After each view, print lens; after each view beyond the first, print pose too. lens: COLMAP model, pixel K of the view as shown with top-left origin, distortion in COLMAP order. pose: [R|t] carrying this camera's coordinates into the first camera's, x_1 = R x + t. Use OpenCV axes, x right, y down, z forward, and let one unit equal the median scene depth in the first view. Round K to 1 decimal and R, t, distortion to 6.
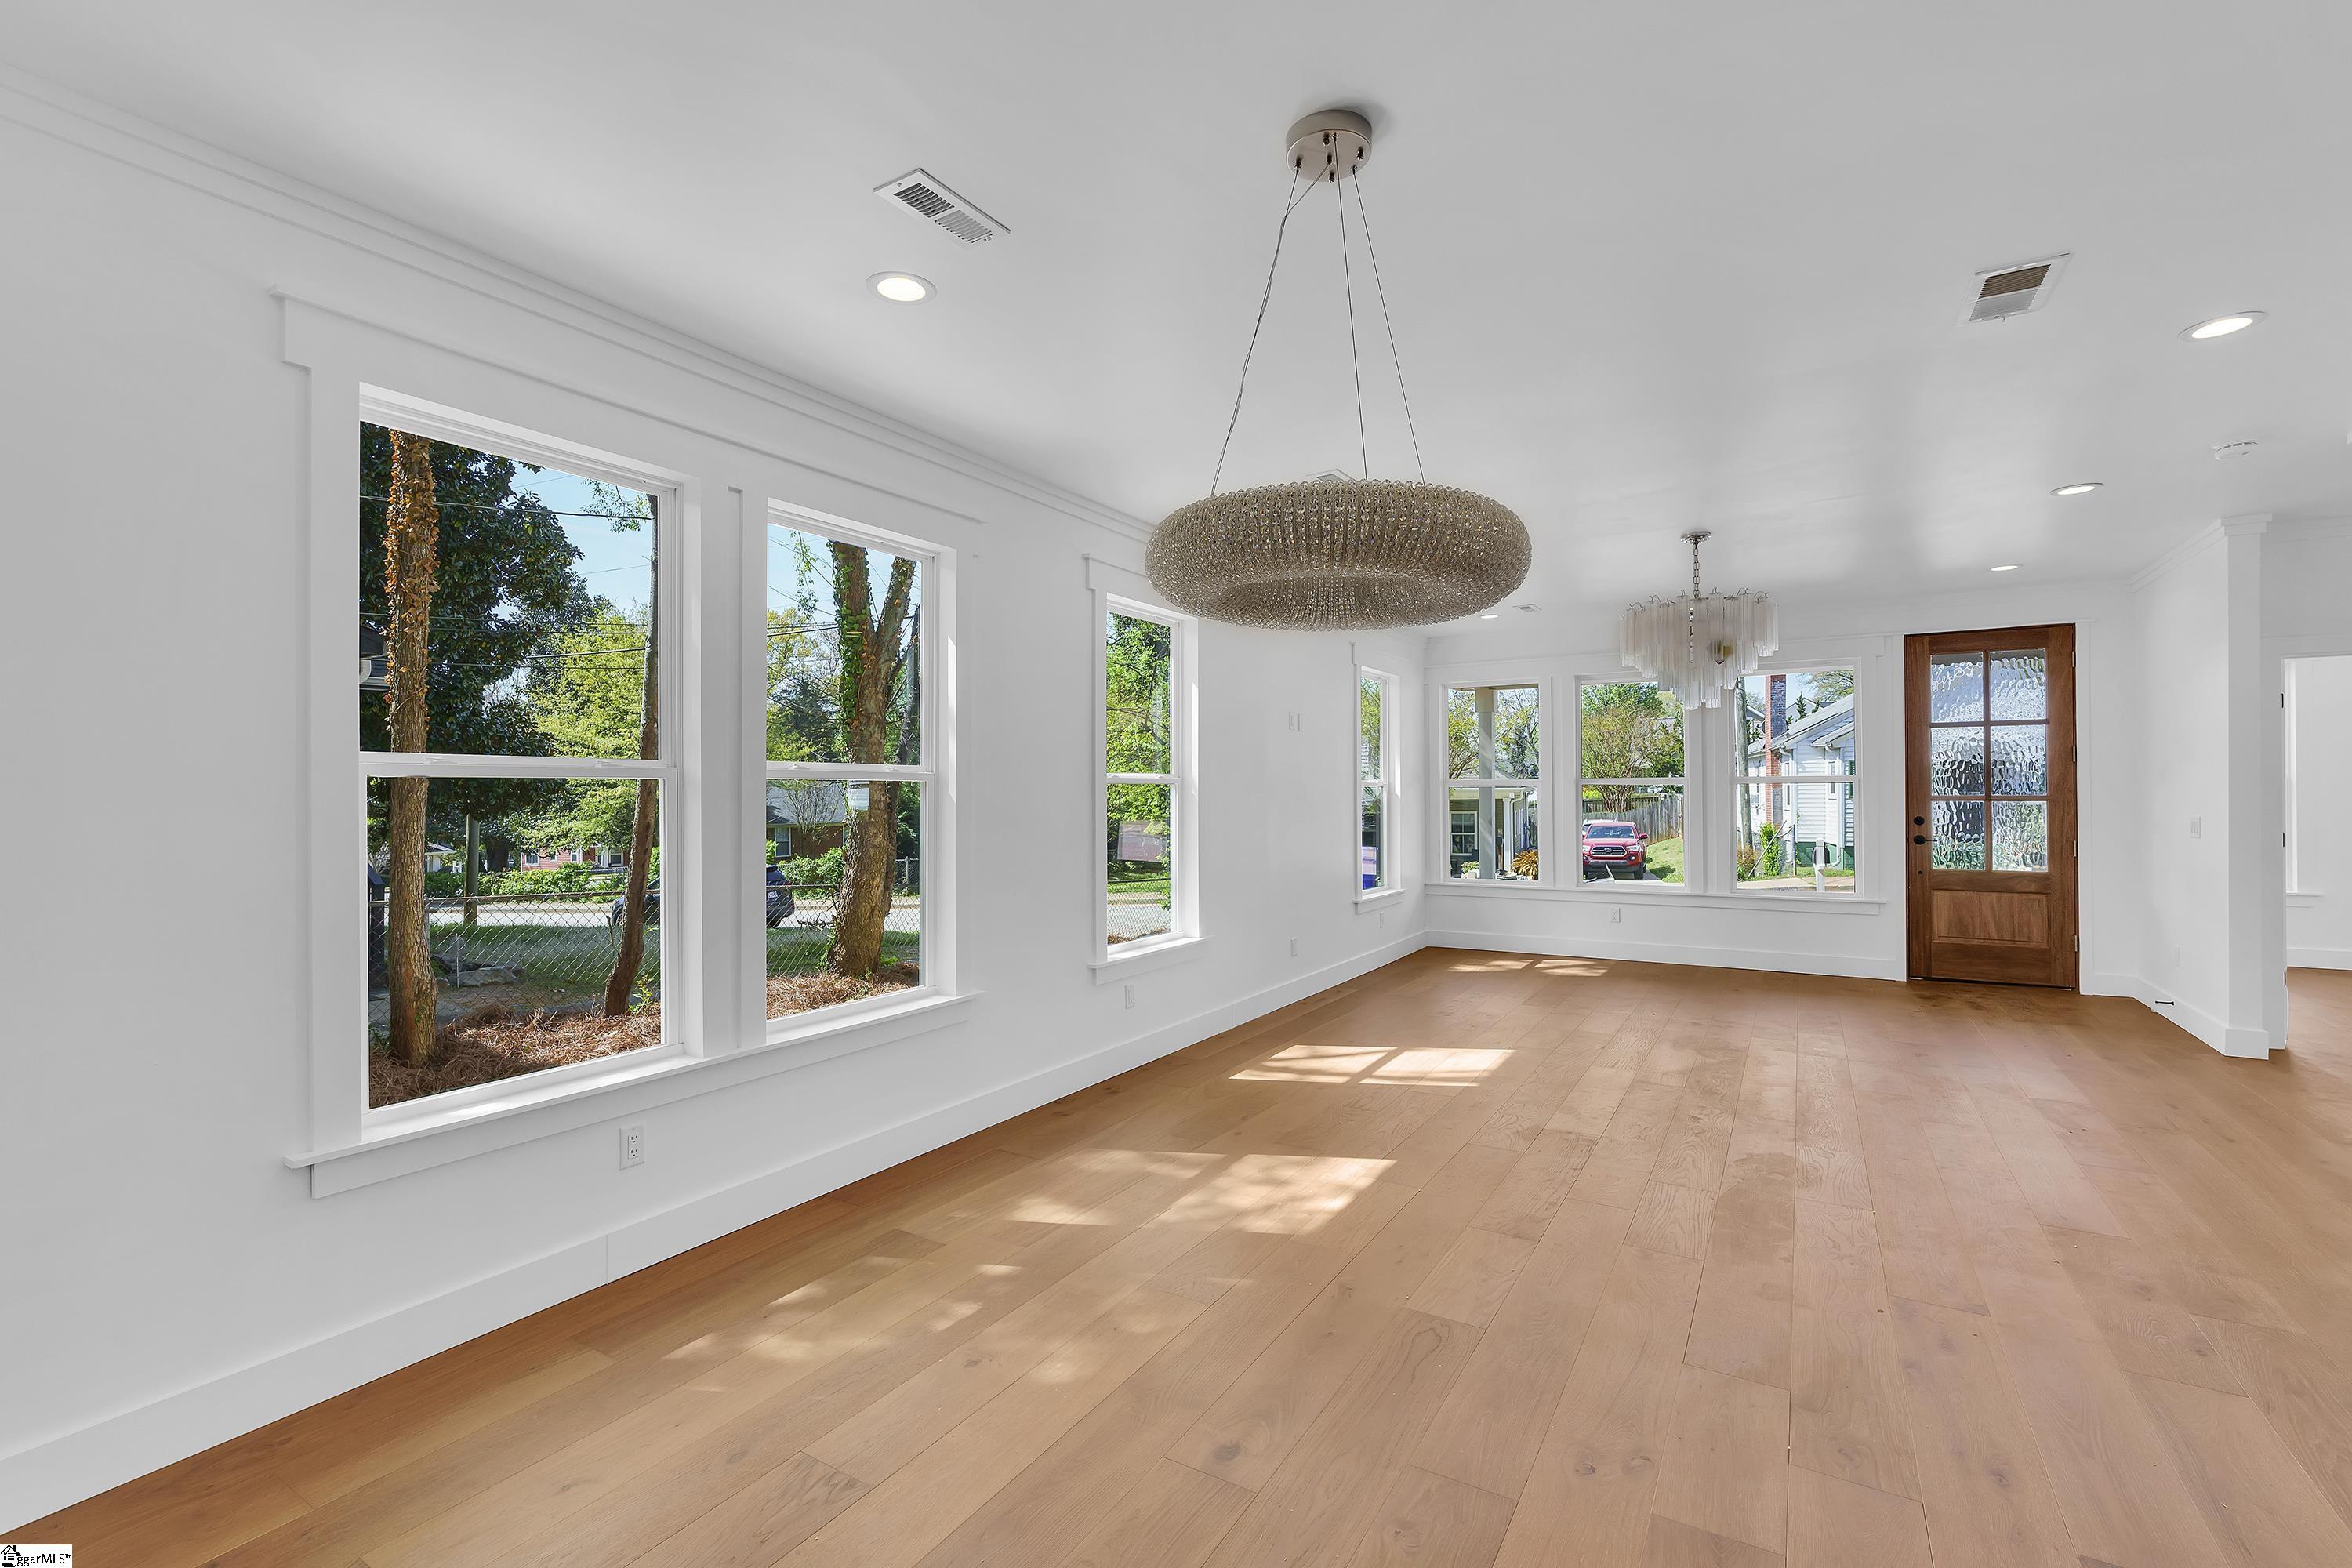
lens RADIAL K [[1049.7, 0, 1187.5], [0, 1049.7, 782.0], [0, 0, 1]] dist [-0.000855, -0.000129]
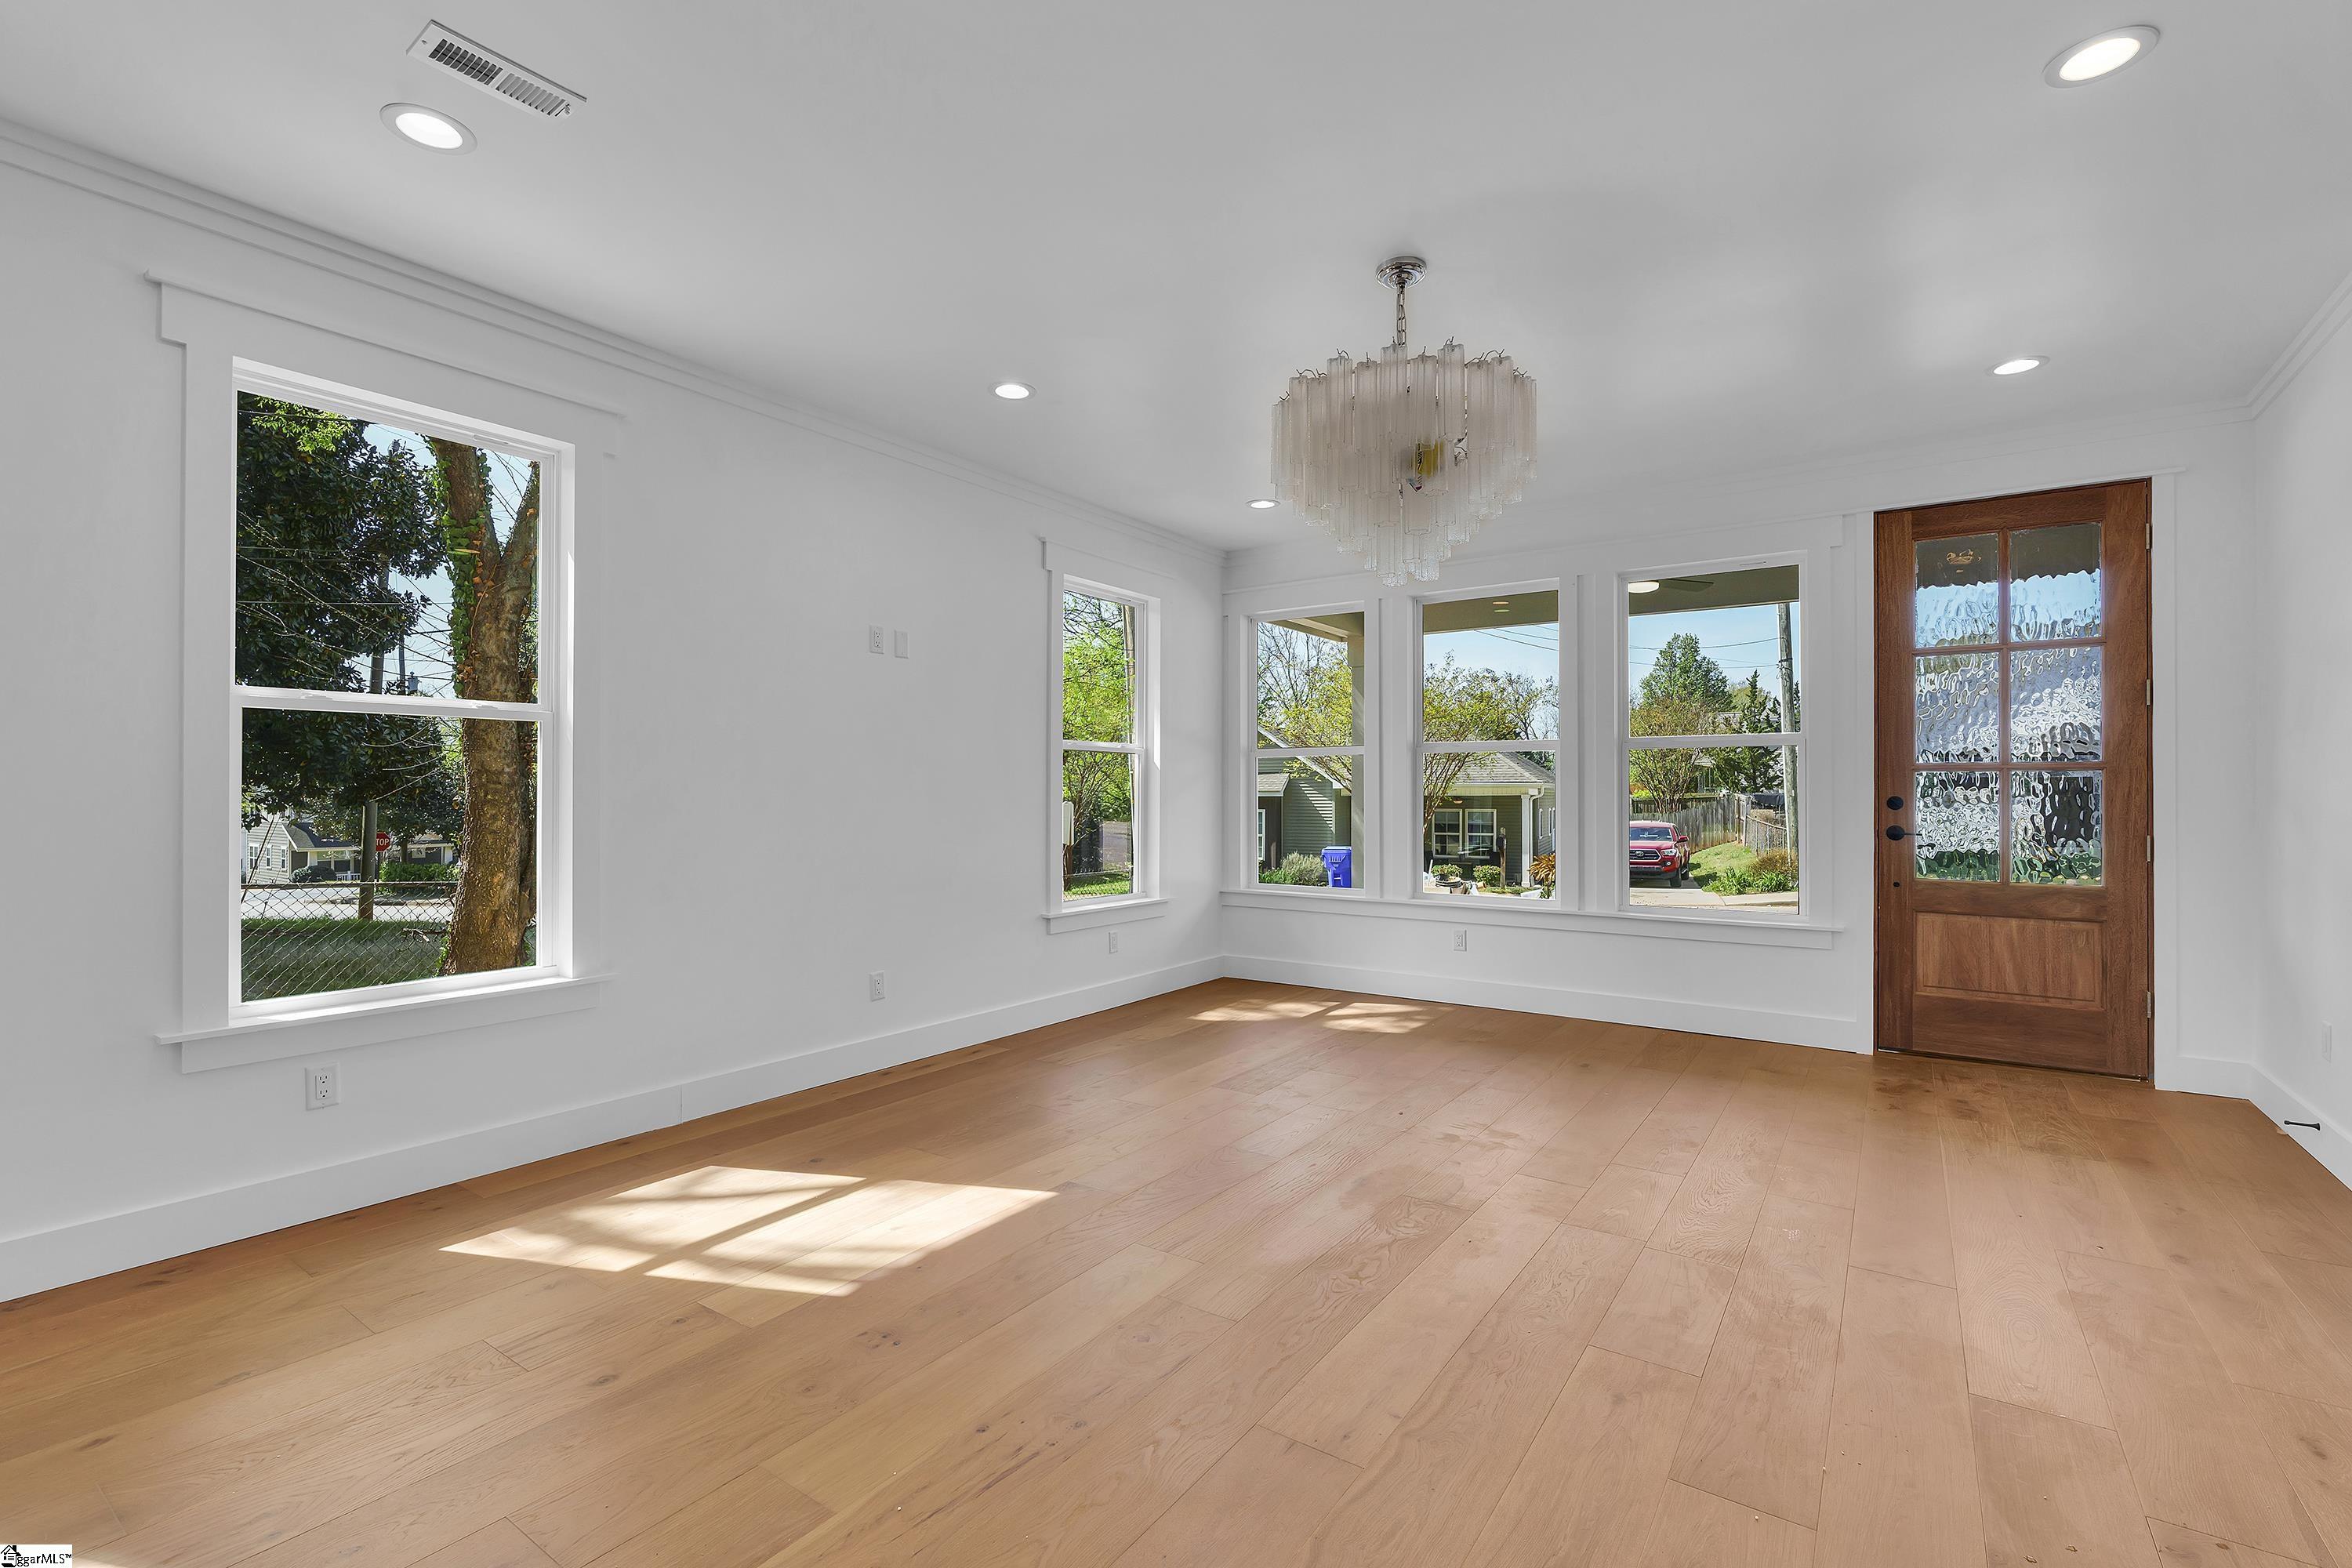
lens RADIAL K [[1068.5, 0, 1176.0], [0, 1068.5, 784.0], [0, 0, 1]] dist [-0.002783, -0.000652]
pose [[0.997623, 0.006611, -0.068592, 0.303365], [-0.006454, 0.999976, 0.002505, 0.026178], [0.068607, -0.002056, 0.997642, 0.321306]]
